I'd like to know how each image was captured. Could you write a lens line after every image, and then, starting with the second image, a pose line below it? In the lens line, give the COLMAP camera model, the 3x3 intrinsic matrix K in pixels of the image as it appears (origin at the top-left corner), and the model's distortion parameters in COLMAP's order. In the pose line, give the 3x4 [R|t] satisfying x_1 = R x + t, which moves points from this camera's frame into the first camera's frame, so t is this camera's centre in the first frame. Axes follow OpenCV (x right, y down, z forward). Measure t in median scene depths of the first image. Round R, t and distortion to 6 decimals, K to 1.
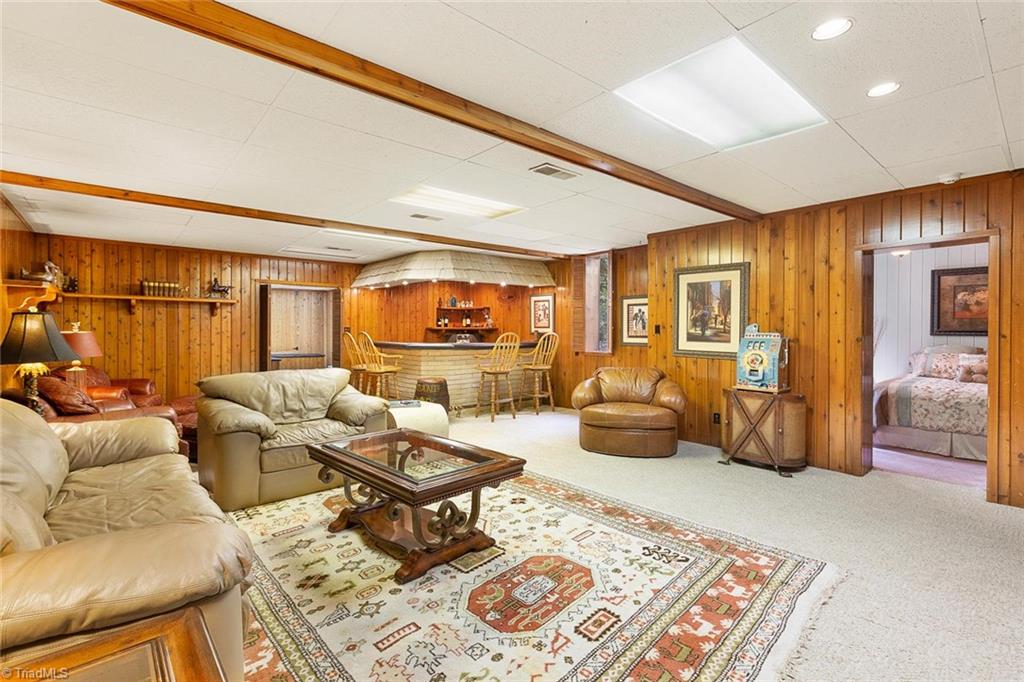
lens RADIAL K [[463.2, 0, 509.3], [0, 463.2, 334.3], [0, 0, 1]] dist [-0.005737, -0.000231]
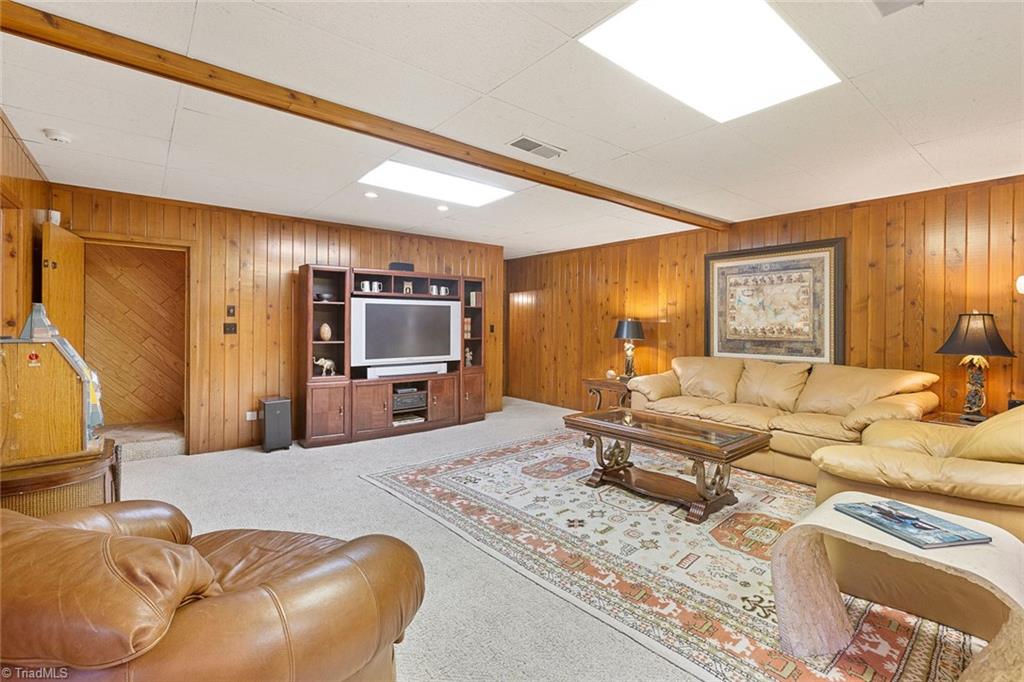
lens RADIAL K [[463.2, 0, 509.3], [0, 463.2, 332.7], [0, 0, 1]] dist [-0.005737, -0.000231]
pose [[-0.999274, -0.012485, 0.035996, 0.137375], [-0.011734, 0.999711, 0.020996, -0.014472], [-0.036248, 0.020558, -0.999131, 2.177379]]
